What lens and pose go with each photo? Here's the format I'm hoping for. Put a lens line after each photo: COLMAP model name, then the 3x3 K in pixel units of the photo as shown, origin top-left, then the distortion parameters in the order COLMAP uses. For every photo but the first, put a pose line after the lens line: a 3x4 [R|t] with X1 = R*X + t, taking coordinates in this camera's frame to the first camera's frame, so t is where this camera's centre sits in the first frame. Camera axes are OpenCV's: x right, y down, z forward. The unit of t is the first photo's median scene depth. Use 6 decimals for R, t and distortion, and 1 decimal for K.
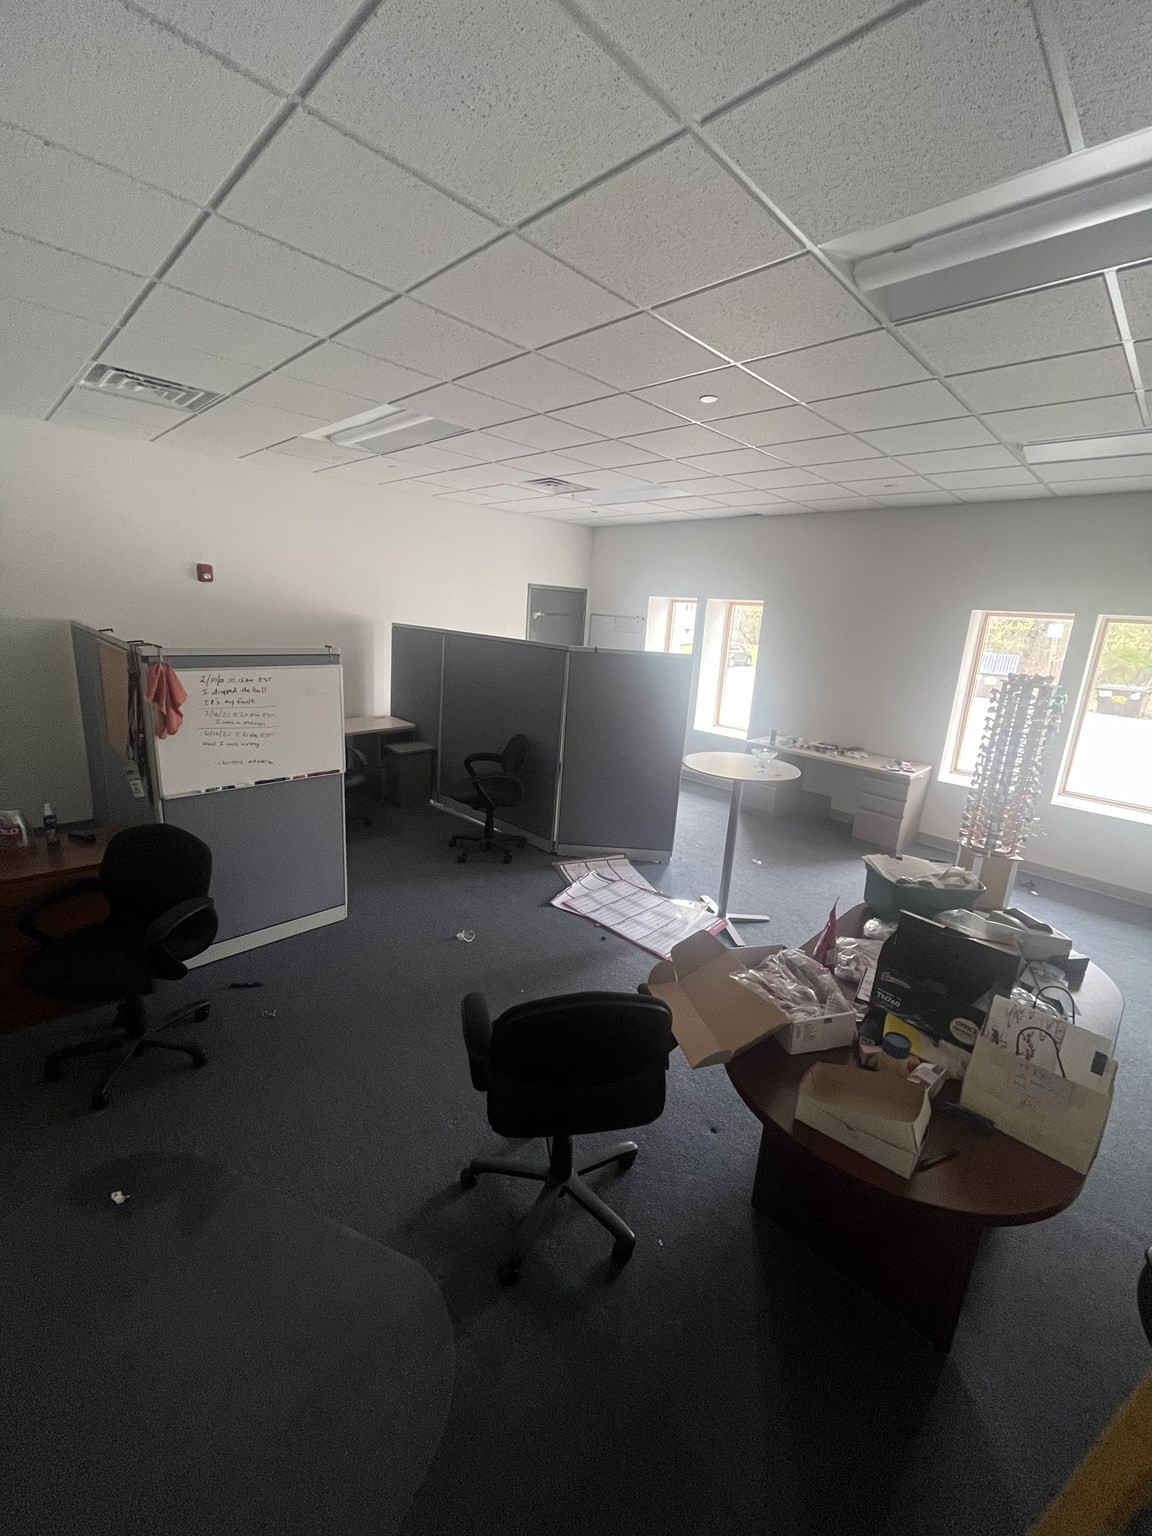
lens RADIAL K [[620.4, 0, 570.9], [0, 620.4, 762.9], [0, 0, 1]] dist [-0.003527, -0.000061]
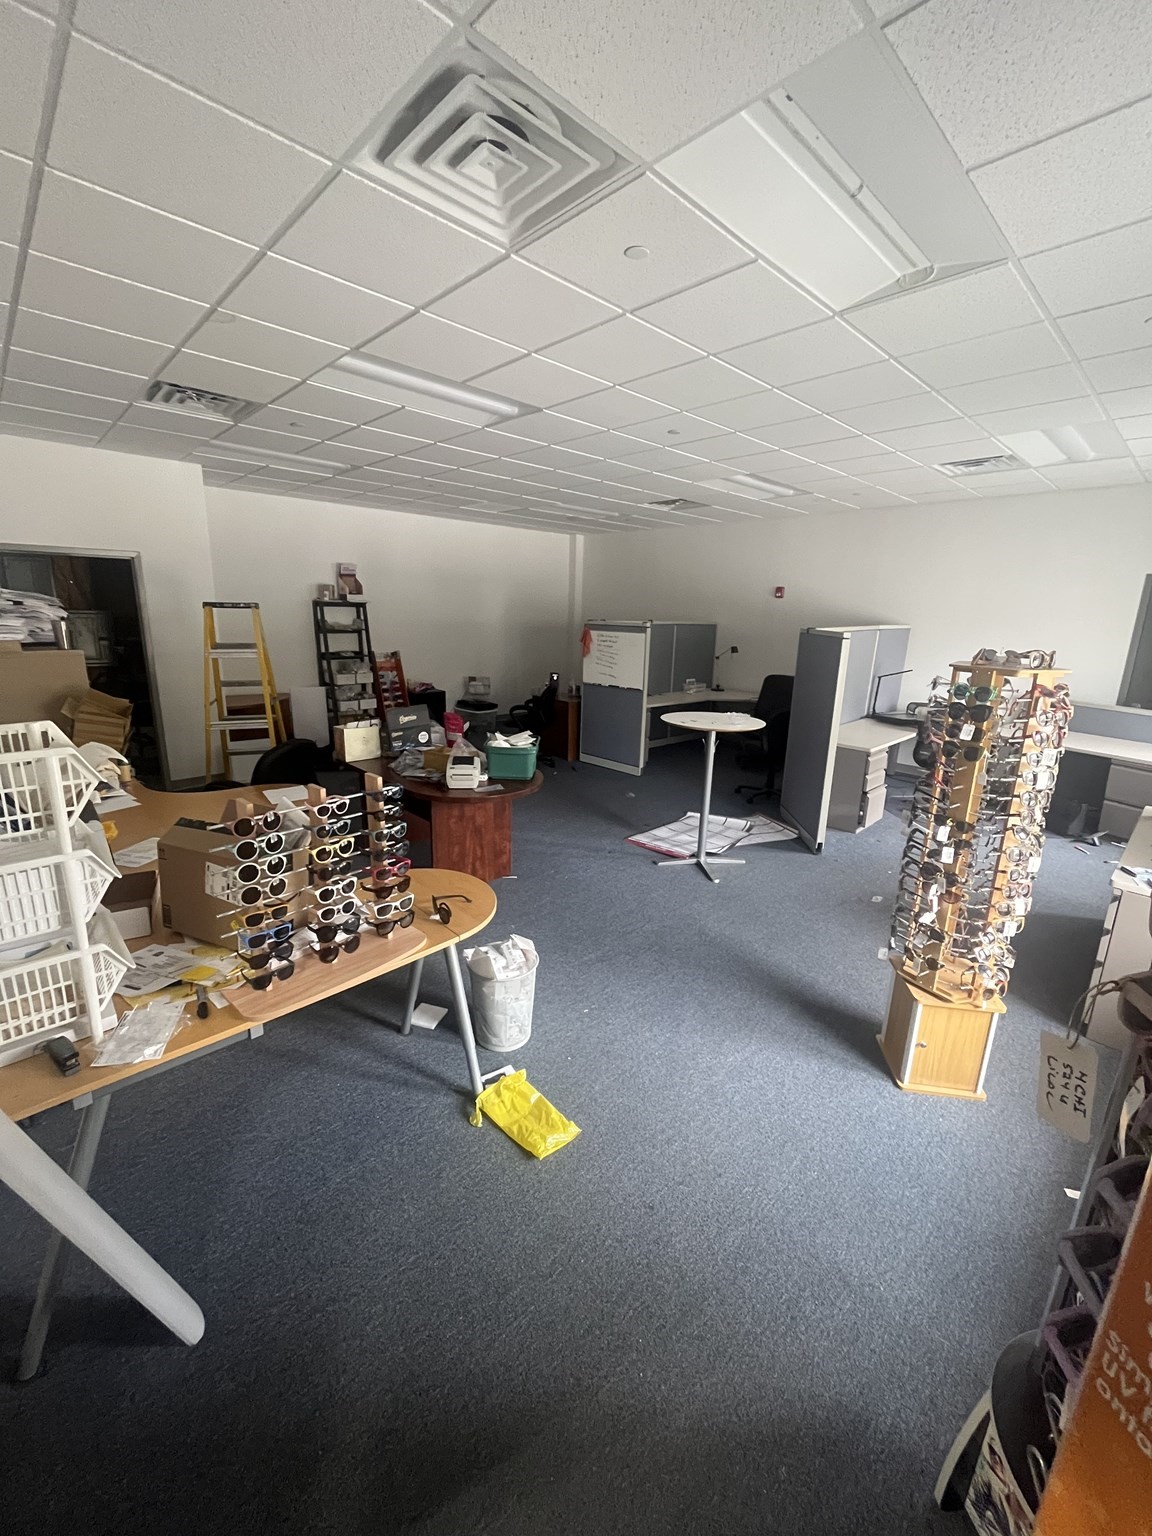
lens RADIAL K [[620.4, 0, 572.1], [0, 620.4, 766.9], [0, 0, 1]] dist [-0.003527, -0.000061]
pose [[-0.014243, 0.197255, -0.980249, 1.341155], [-0.263735, 0.944891, 0.193972, -0.068325], [0.964490, 0.261288, 0.038565, 0.698964]]
